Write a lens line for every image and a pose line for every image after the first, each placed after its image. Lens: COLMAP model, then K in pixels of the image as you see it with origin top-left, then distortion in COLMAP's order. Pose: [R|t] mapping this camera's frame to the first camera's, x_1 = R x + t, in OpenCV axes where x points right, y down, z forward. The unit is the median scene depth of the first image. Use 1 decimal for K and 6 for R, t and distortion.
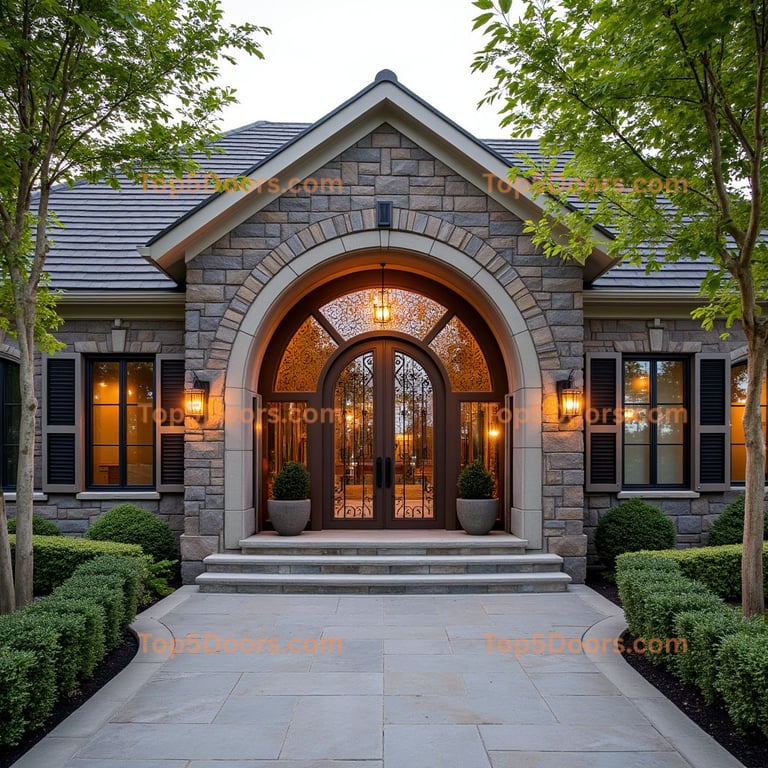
lens RADIAL K [[5358.7, 0, 384.0], [0, 5358.7, 384.0], [0, 0, 1]] dist [0.021715, -14.993601]
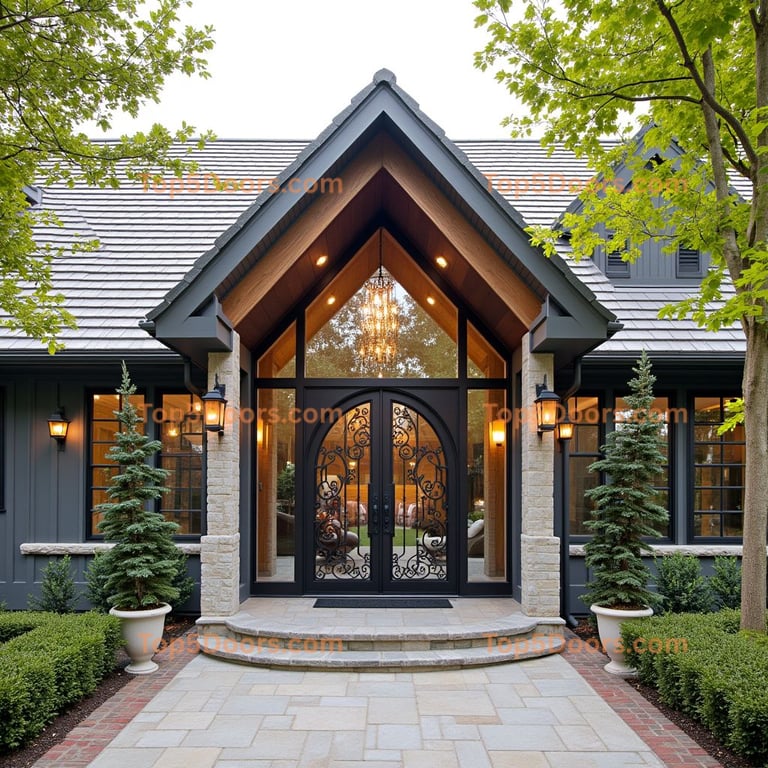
lens RADIAL K [[4769.6, 0, 384.0], [0, 4769.6, 384.0], [0, 0, 1]] dist [-0.150091, 3.890621]
pose [[1.000000, 0.000668, -0.000404, 0.000399], [-0.000665, 0.999963, 0.008596, -0.007749], [0.000410, -0.008596, 0.999963, 0.111311]]
